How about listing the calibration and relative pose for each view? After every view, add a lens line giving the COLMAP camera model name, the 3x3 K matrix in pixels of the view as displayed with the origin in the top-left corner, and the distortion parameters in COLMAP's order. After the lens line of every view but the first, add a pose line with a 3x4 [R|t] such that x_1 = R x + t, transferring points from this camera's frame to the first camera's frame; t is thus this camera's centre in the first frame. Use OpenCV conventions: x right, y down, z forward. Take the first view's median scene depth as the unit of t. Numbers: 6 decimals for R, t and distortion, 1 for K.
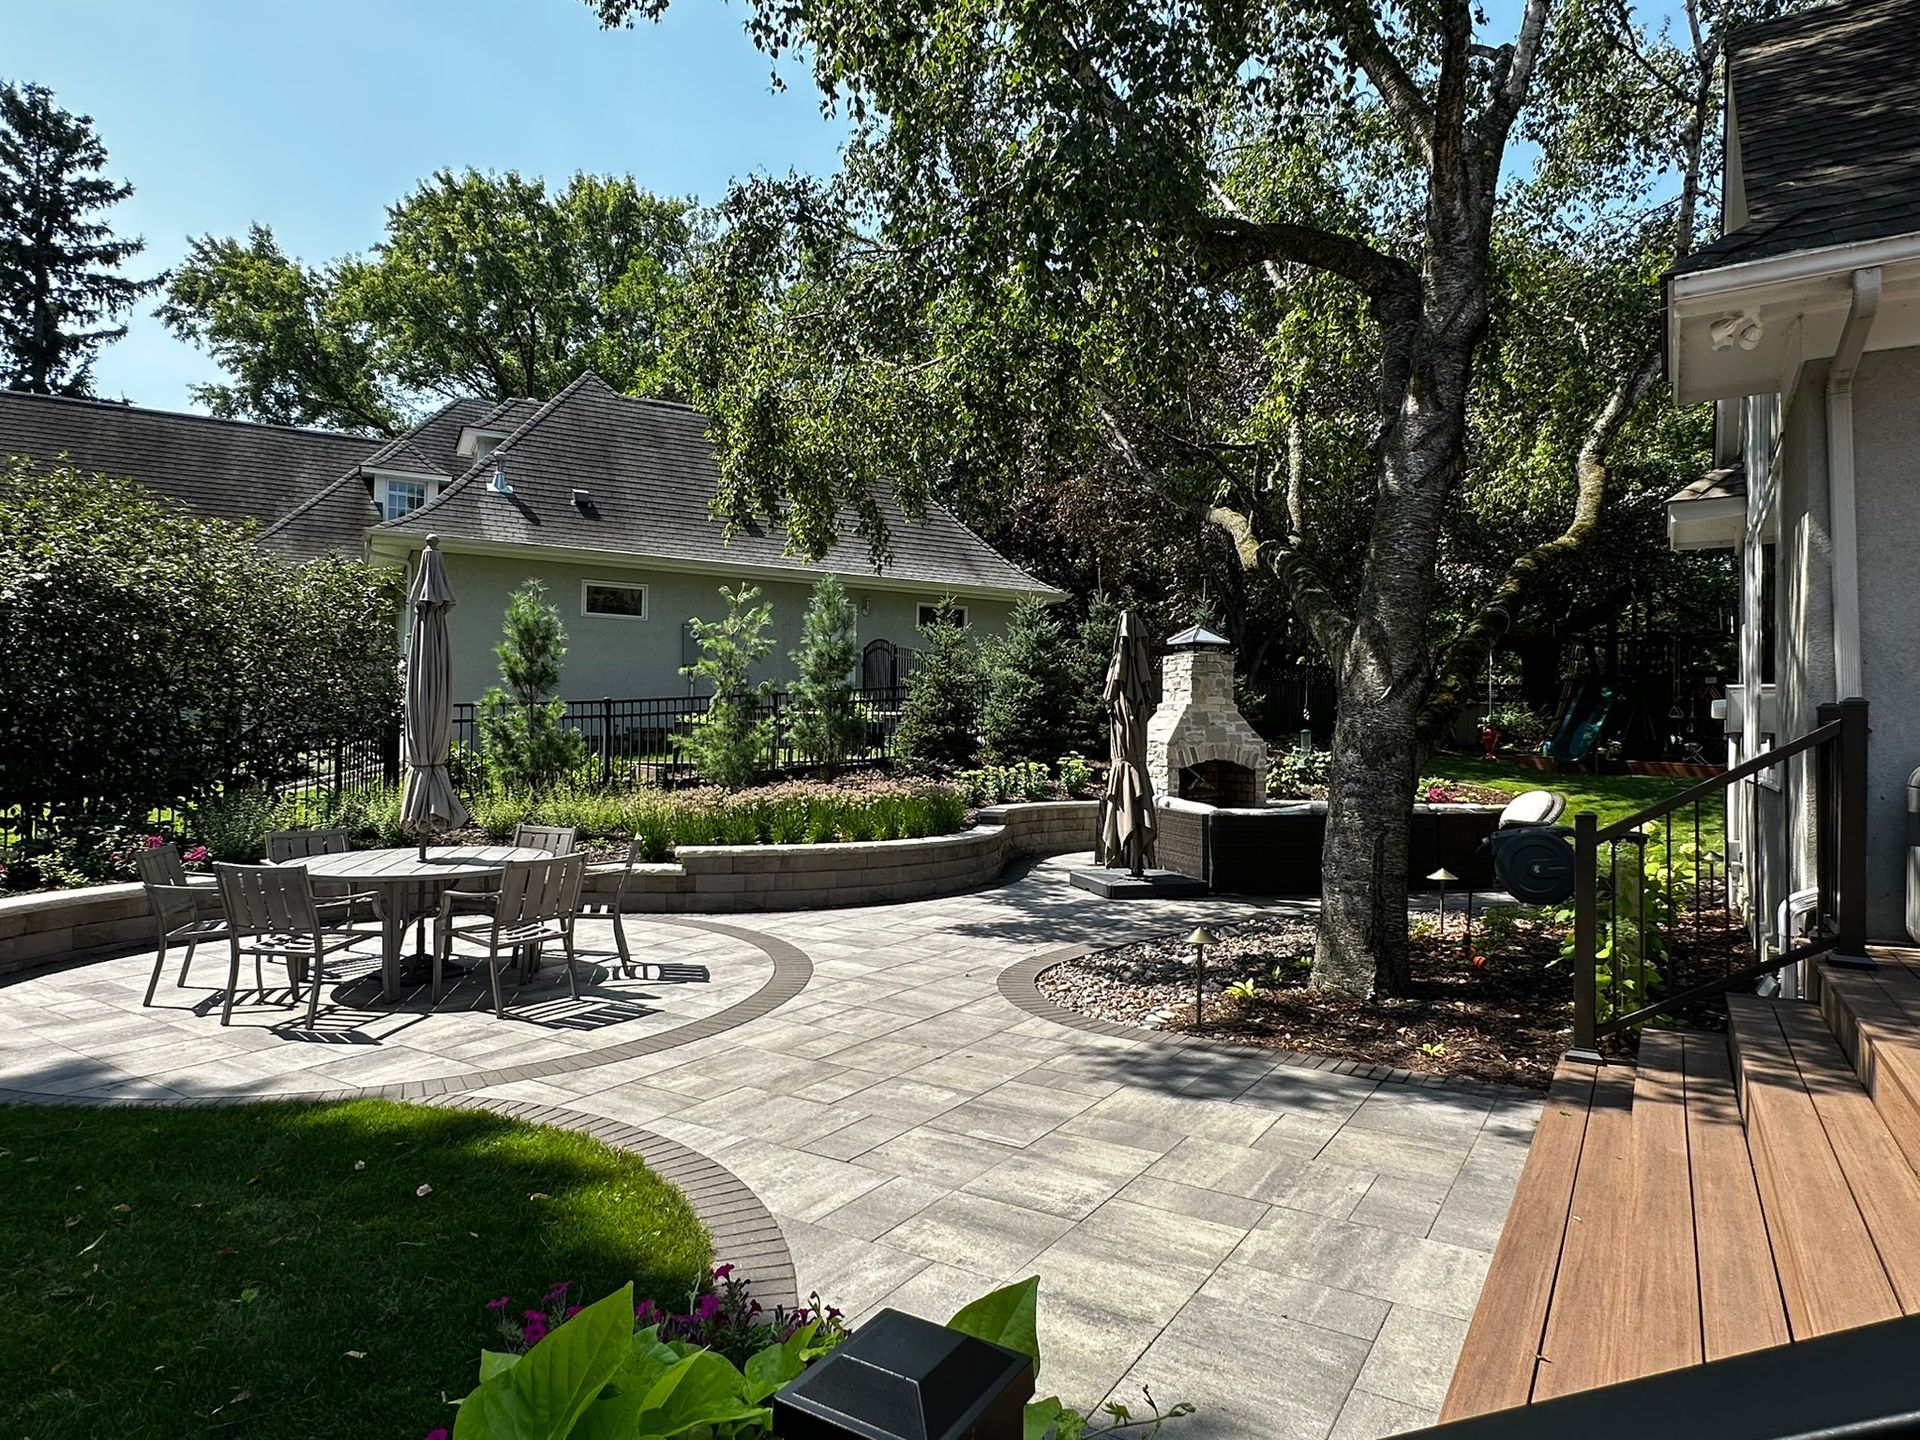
lens RADIAL K [[1119.1, 0, 960.0], [0, 1119.1, 720.0], [0, 0, 1]] dist [0.001786, -0.001520]
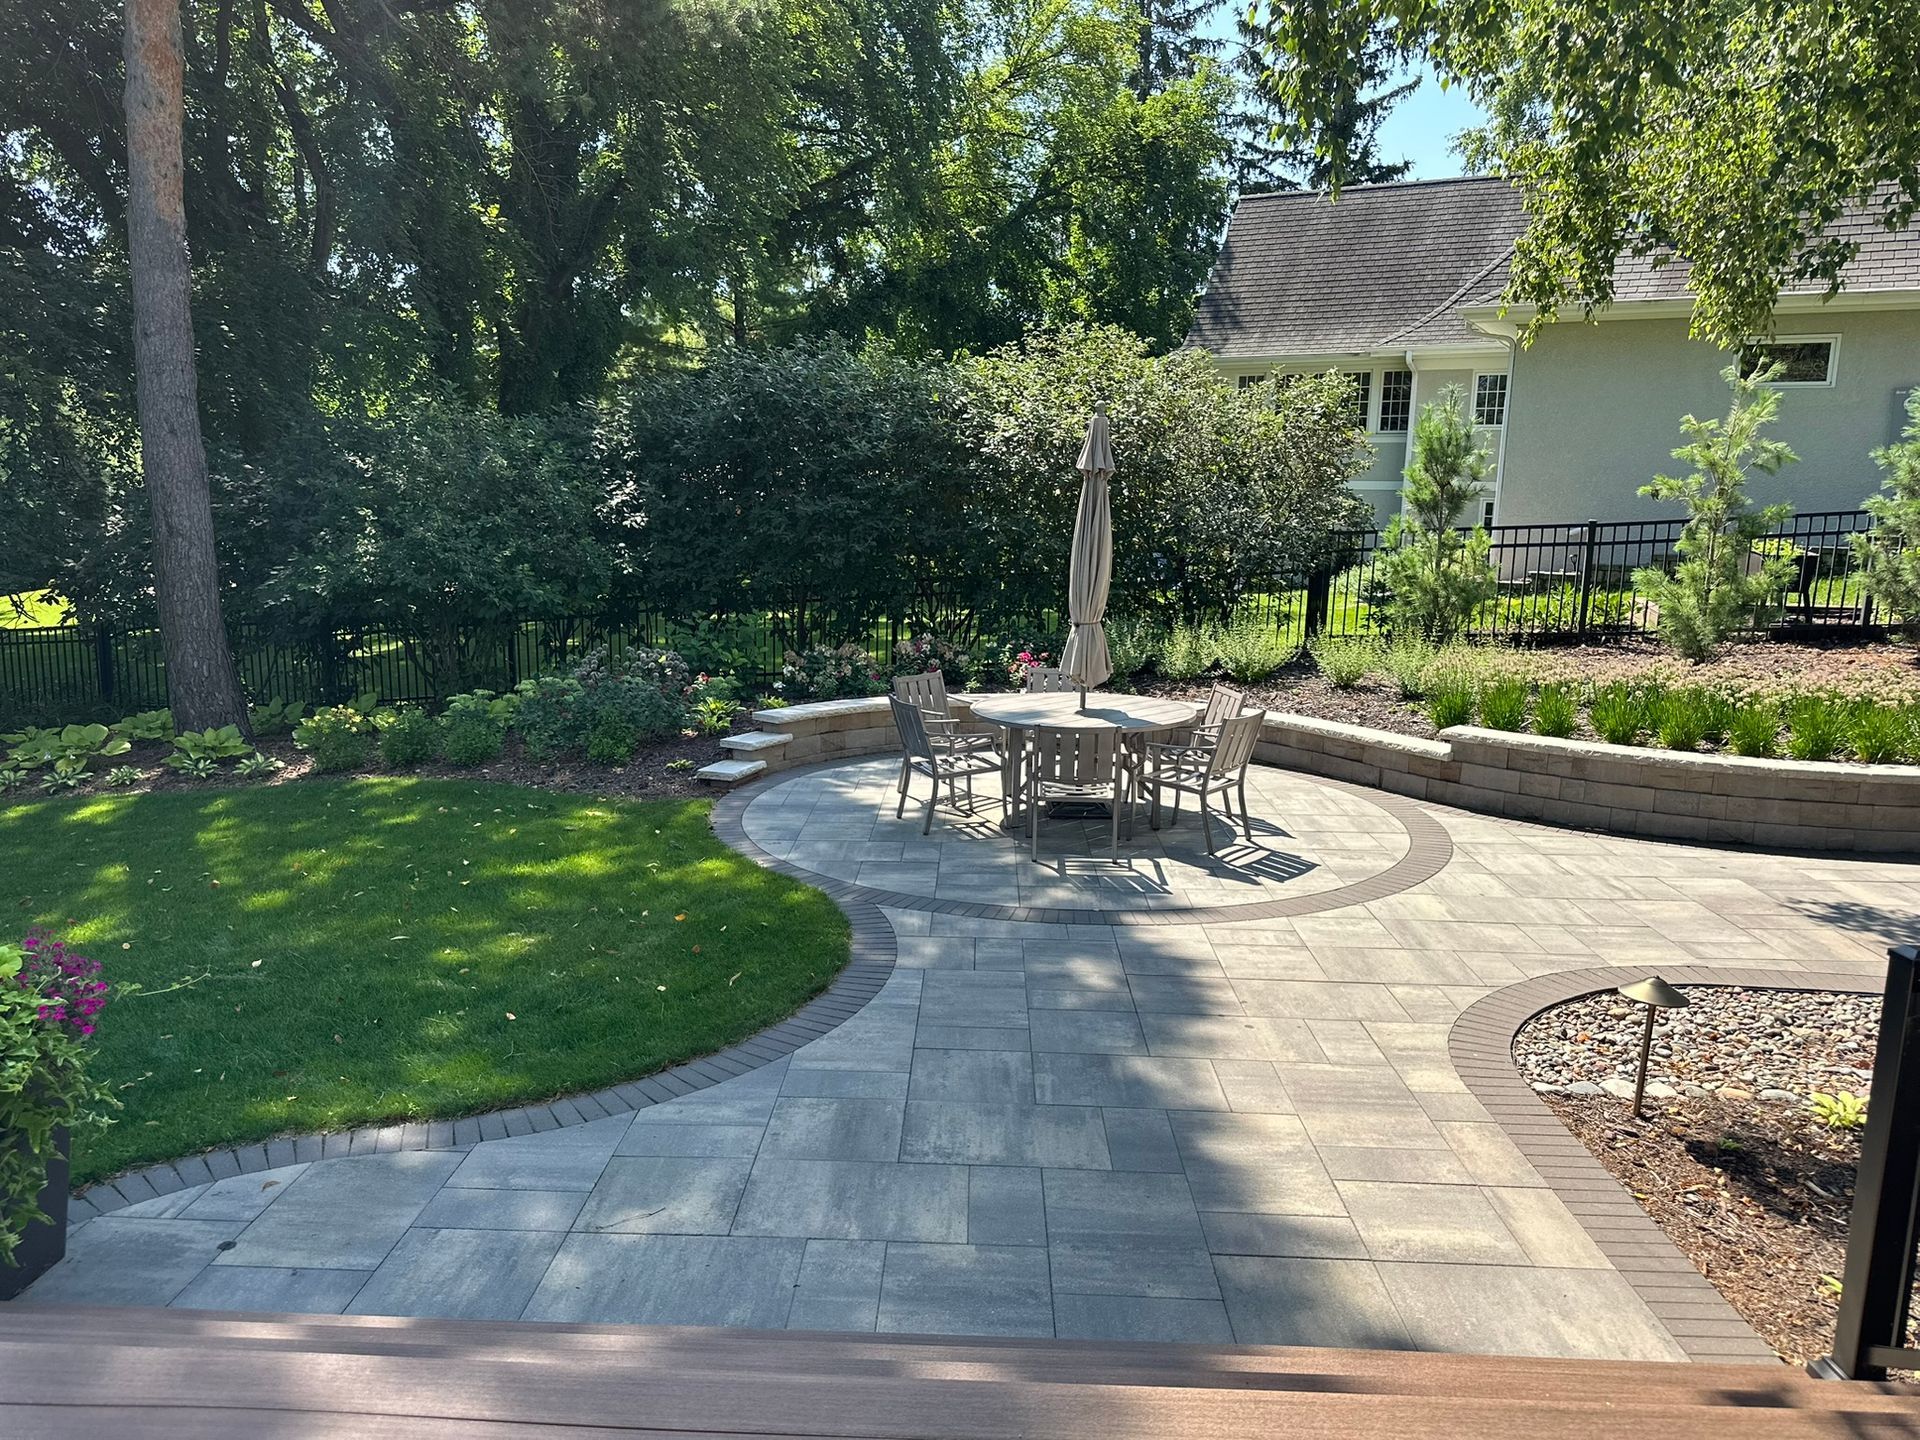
lens RADIAL K [[1370.3, 0, 960.0], [0, 1370.3, 720.0], [0, 0, 1]] dist [0.036463, -0.001704]
pose [[0.506936, 0.145635, -0.849592, 0.349775], [0.000674, 0.985557, 0.169344, -0.052553], [0.861984, -0.086419, 0.499516, 0.133015]]
